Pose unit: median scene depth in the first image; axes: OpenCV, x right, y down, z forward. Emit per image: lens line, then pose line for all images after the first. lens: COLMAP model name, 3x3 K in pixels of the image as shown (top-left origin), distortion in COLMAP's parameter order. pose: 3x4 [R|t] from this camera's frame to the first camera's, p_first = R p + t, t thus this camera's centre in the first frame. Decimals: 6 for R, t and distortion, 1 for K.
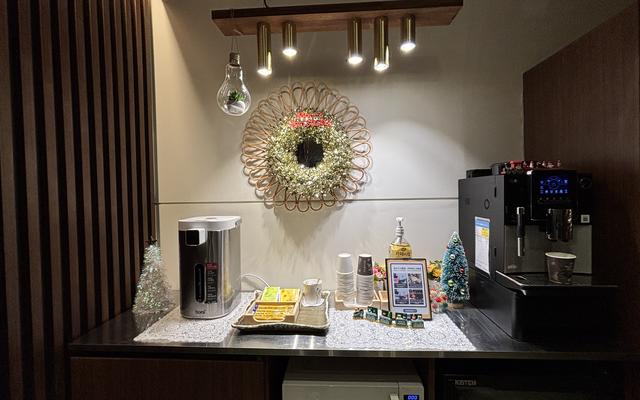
lens RADIAL K [[304.5, 0, 320.3], [0, 304.5, 198.7], [0, 0, 1]] dist [-0.035749, -0.000408]
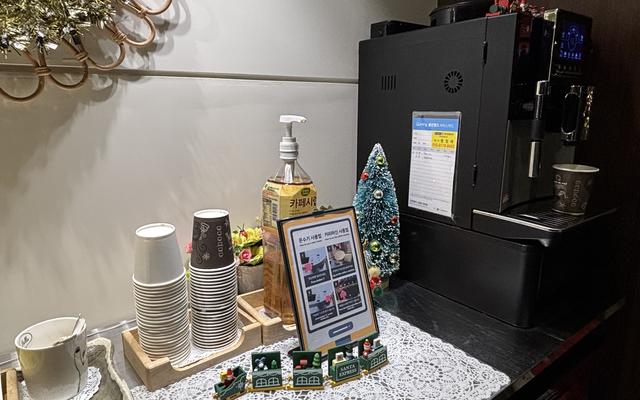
lens RADIAL K [[417.9, 0, 319.7], [0, 417.9, 195.9], [0, 0, 1]] dist [0.028773, -0.006742]
pose [[0.760993, -0.129120, 0.635781, -0.075269], [0.014262, 0.983087, 0.182583, 0.067460], [-0.648603, -0.129877, 0.749964, 0.547439]]
